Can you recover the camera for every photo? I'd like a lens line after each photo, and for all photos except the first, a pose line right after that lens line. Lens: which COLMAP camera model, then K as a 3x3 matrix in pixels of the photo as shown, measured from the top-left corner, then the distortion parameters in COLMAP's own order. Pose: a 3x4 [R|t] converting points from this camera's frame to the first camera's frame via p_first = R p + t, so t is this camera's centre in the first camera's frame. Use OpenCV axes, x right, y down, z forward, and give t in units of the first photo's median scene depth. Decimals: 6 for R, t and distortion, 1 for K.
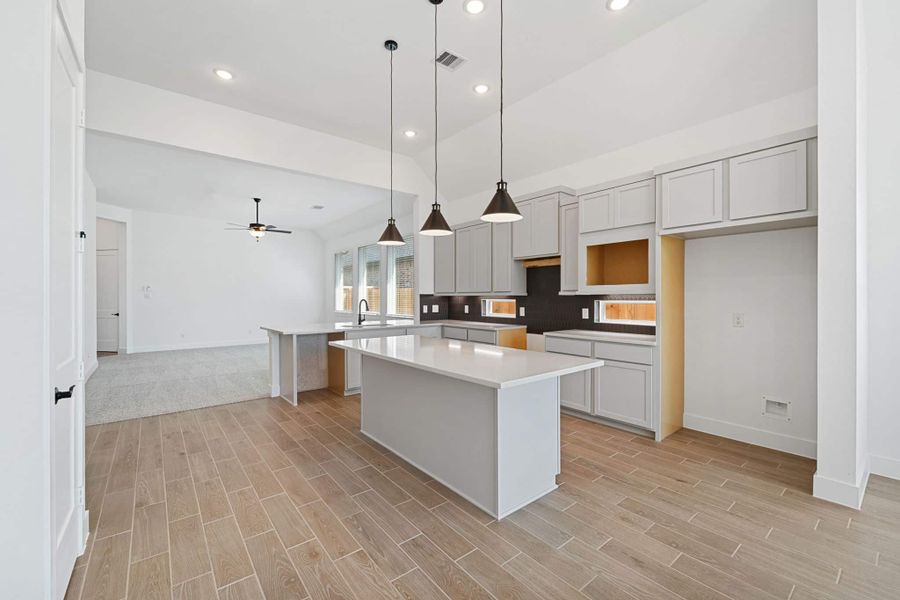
lens RADIAL K [[368.9, 0, 452.1], [0, 368.9, 304.7], [0, 0, 1]] dist [0.003127, -0.001645]
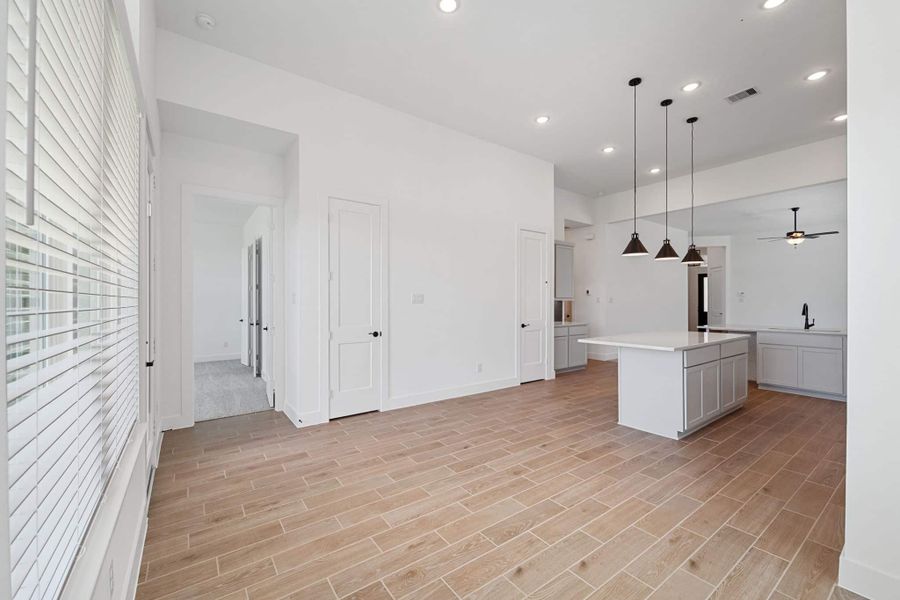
lens RADIAL K [[368.9, 0, 448.6], [0, 368.9, 300.4], [0, 0, 1]] dist [0.003127, -0.001645]
pose [[-0.054462, -0.001987, -0.998514, 0.693410], [-0.020679, 0.999786, -0.000862, -0.001761], [0.998302, 0.020601, -0.054492, 0.087456]]
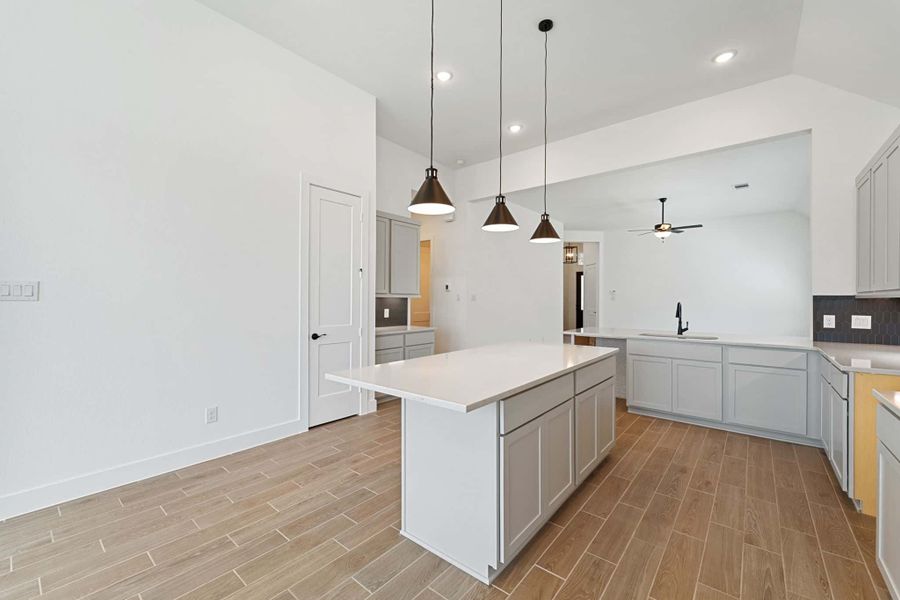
lens RADIAL K [[368.9, 0, 452.3], [0, 368.9, 300.0], [0, 0, 1]] dist [0.003127, -0.001645]
pose [[0.199886, 0.003337, -0.979813, 0.375006], [-0.024950, 0.999687, -0.001685, -0.005477], [0.979501, 0.024783, 0.199907, 0.322409]]
